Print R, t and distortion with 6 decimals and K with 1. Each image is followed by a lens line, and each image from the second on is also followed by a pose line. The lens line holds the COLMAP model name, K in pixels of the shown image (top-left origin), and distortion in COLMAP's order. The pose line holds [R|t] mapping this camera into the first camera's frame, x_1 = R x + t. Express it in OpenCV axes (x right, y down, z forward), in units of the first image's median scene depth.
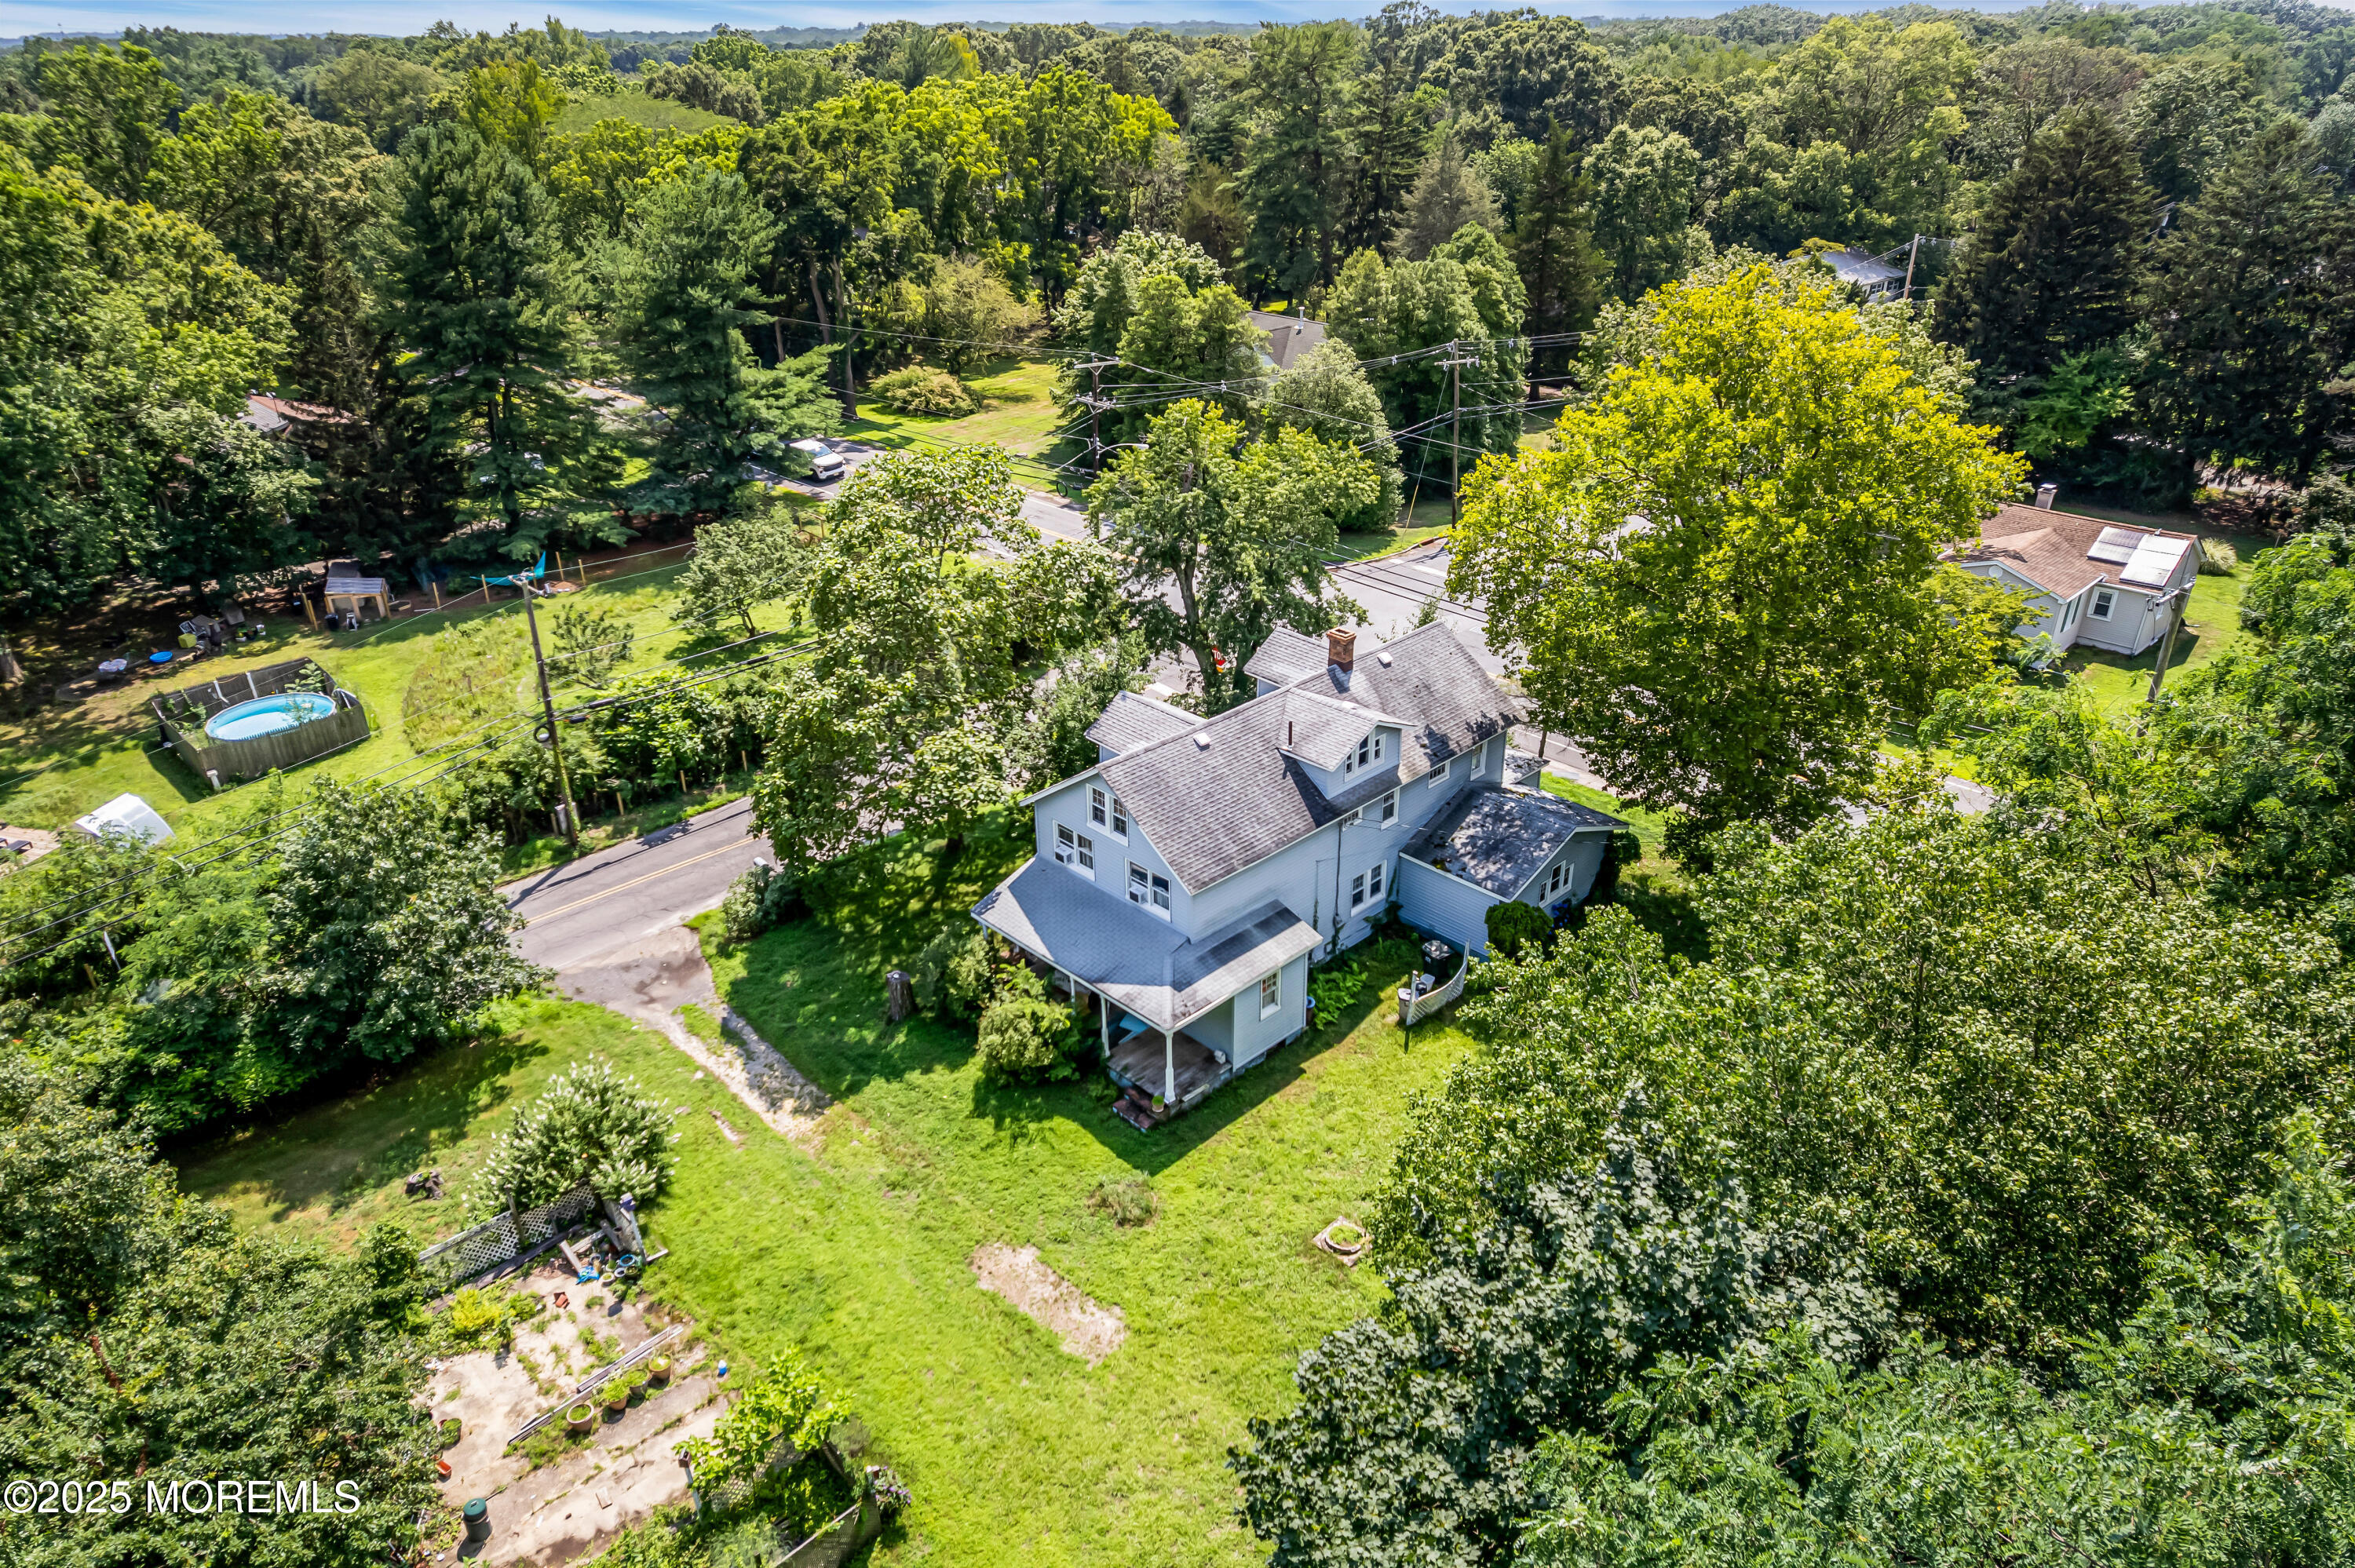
lens RADIAL K [[1492.5, 0, 1176.8], [0, 1492.5, 783.1], [0, 0, 1]] dist [-0.054782, 0.048446]
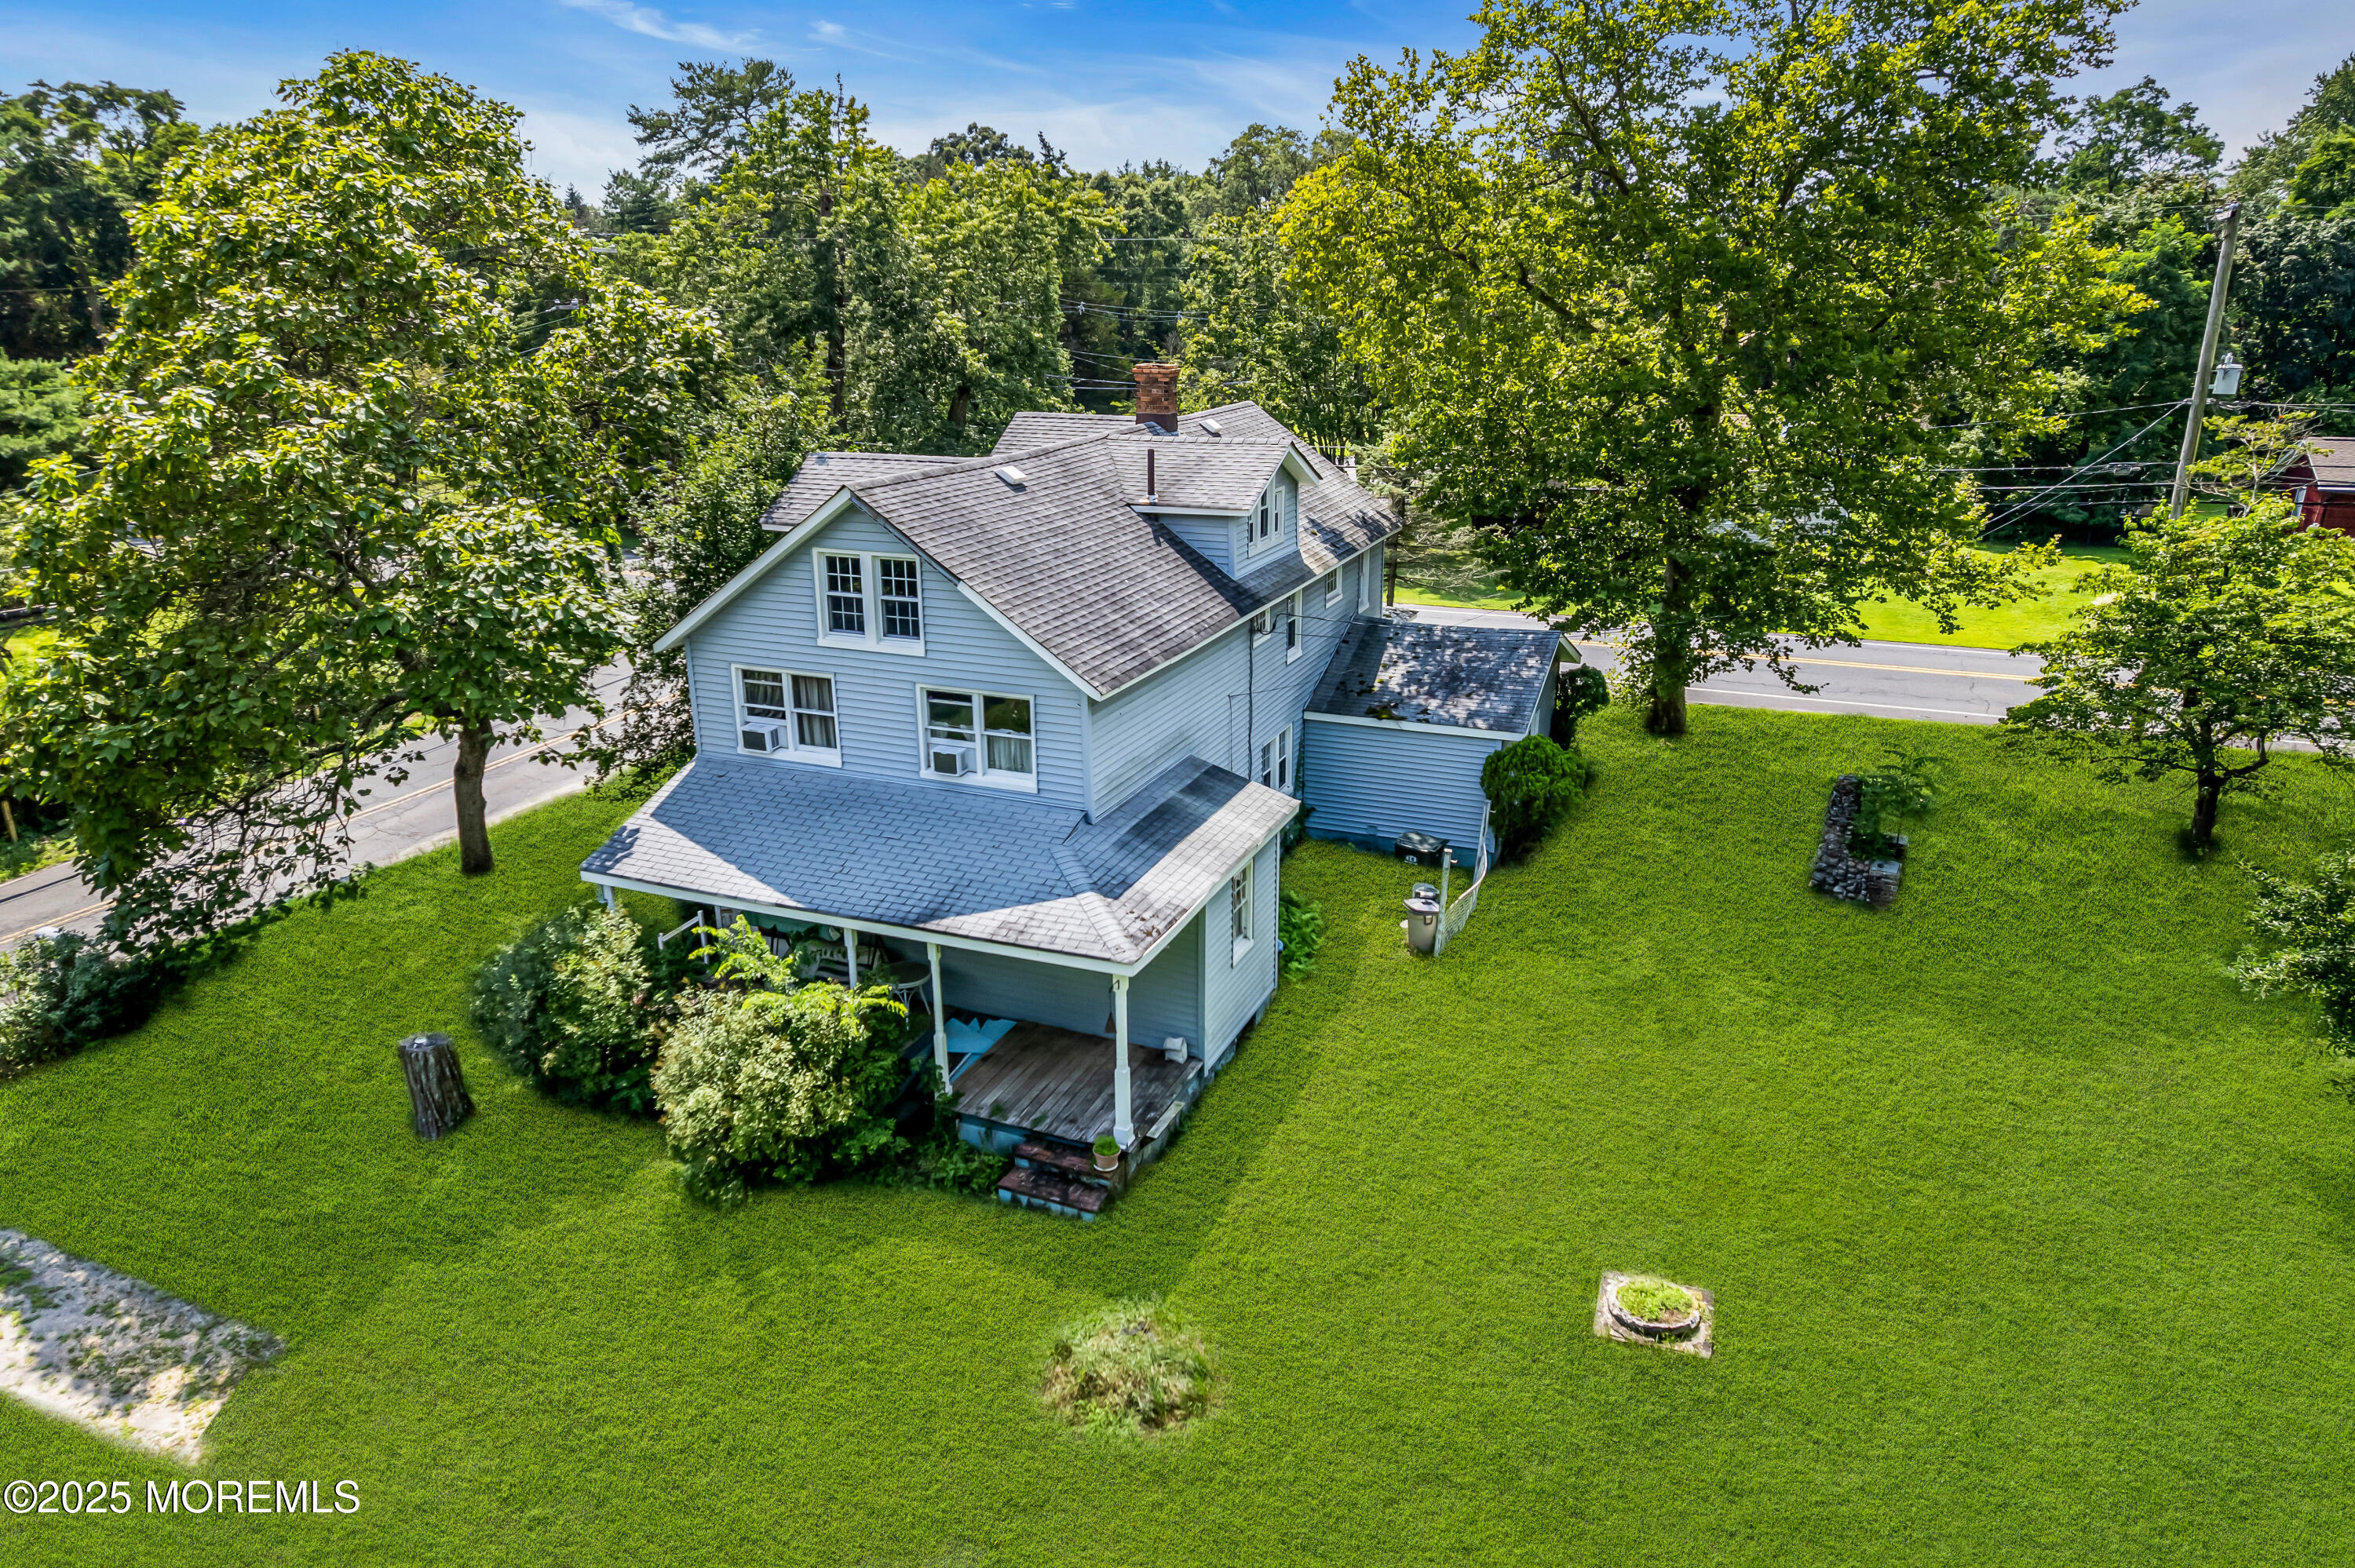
lens RADIAL K [[1492.5, 0, 1172.8], [0, 1492.5, 791.7], [0, 0, 1]] dist [-0.054782, 0.048446]
pose [[0.921668, -0.120889, 0.368664, -0.127273], [0.174501, 0.977846, -0.115611, 0.139367], [-0.346521, 0.170888, 0.922345, 0.472222]]
